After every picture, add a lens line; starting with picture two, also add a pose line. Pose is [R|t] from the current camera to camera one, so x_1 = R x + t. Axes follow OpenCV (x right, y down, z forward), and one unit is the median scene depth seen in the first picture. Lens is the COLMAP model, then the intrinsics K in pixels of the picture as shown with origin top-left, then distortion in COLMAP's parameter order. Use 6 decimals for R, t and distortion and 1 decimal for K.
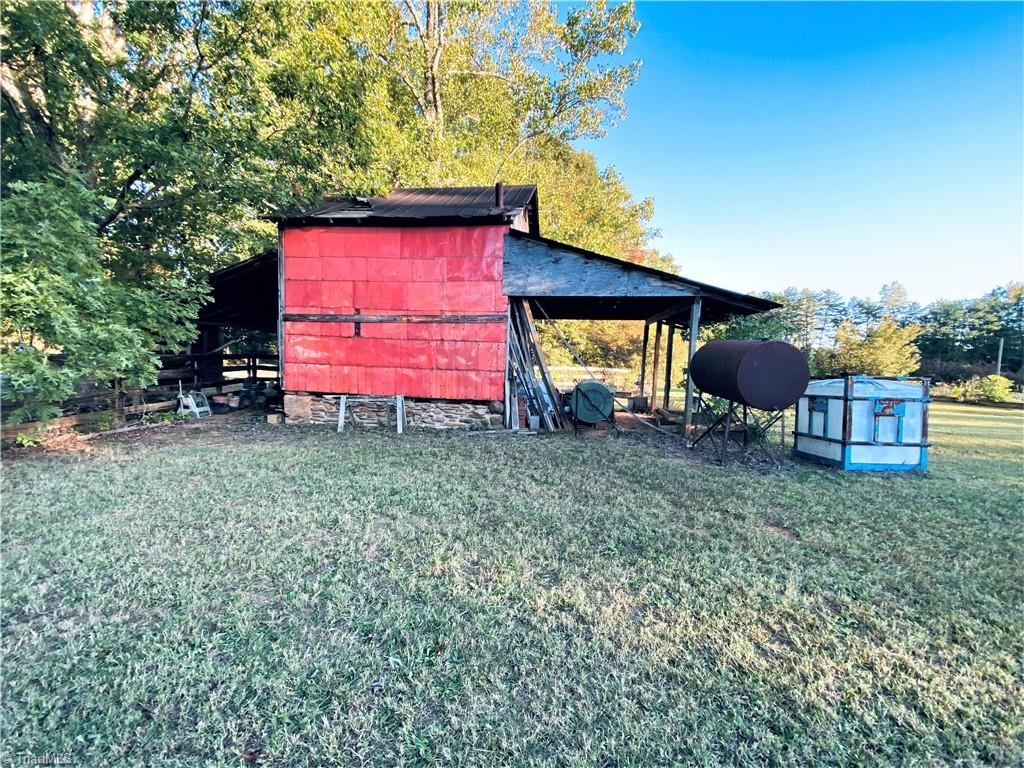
lens RADIAL K [[419.8, 0, 508.0], [0, 419.8, 384.2], [0, 0, 1]] dist [-0.009725, -0.005402]
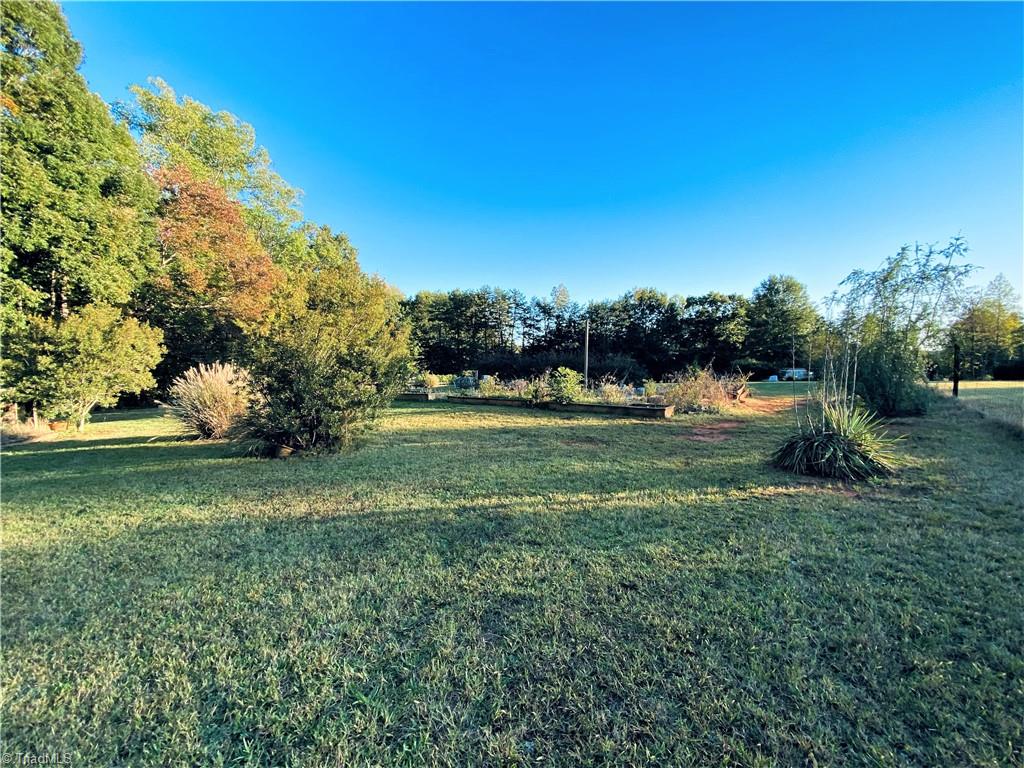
lens RADIAL K [[419.8, 0, 488.5], [0, 419.8, 386.4], [0, 0, 1]] dist [-0.009725, -0.005402]
pose [[0.866808, -0.064909, 0.494399, 0.202584], [0.064059, 0.997771, 0.018685, -0.002903], [-0.494510, 0.015475, 0.869034, 0.122007]]
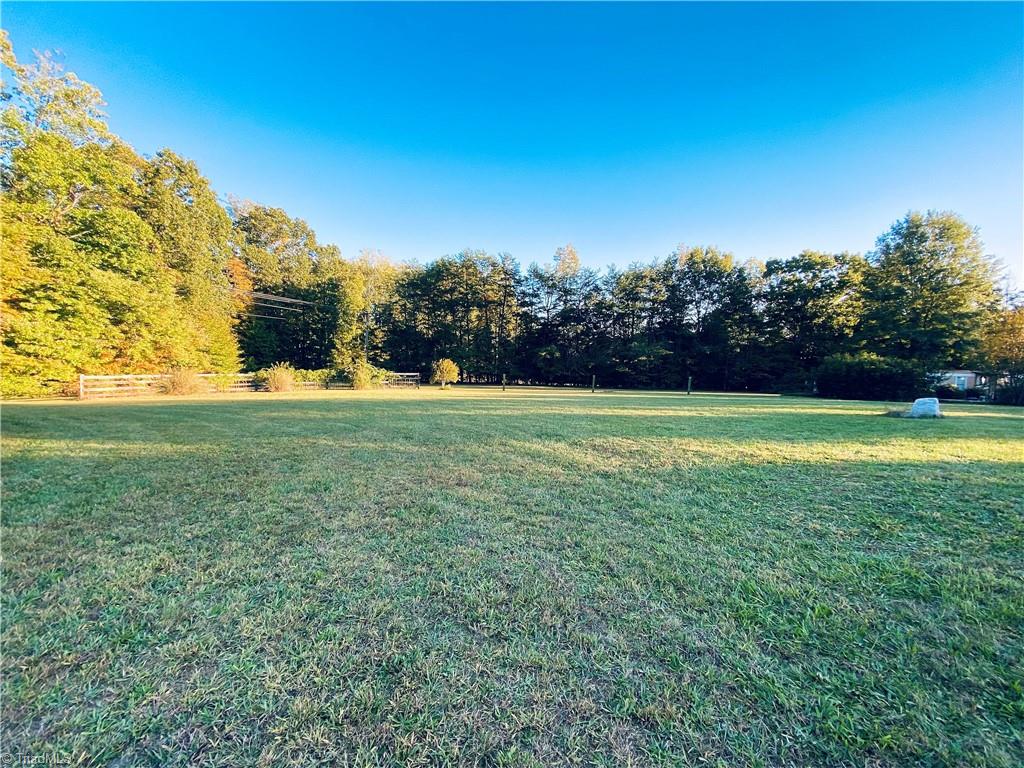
lens RADIAL K [[438.9, 0, 492.8], [0, 438.9, 384.3], [0, 0, 1]] dist [-0.000508, -0.008733]
pose [[0.934148, -0.049492, 0.353439, 0.562532], [0.044631, 0.998764, 0.021894, -0.003147], [-0.354085, -0.004678, 0.935201, 0.307476]]
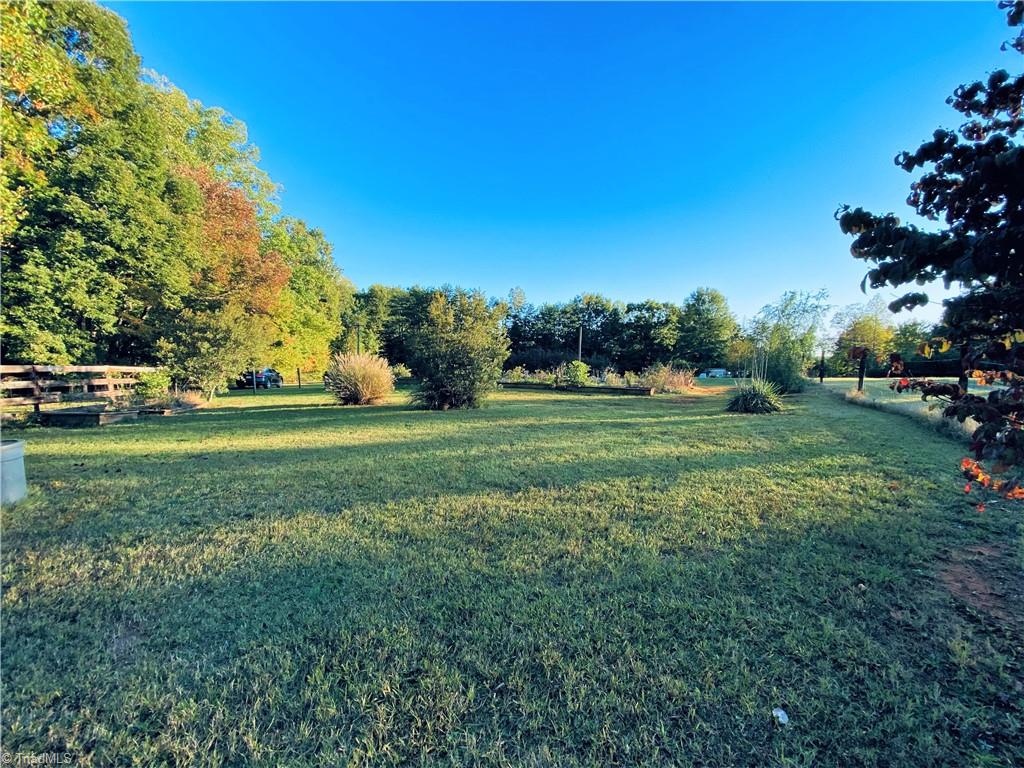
lens RADIAL K [[419.8, 0, 487.3], [0, 419.8, 384.8], [0, 0, 1]] dist [-0.009725, -0.005402]
pose [[0.790170, -0.054893, 0.610424, 0.109386], [0.045008, 0.998489, 0.031530, -0.001363], [-0.611232, 0.002560, 0.791447, 0.091567]]
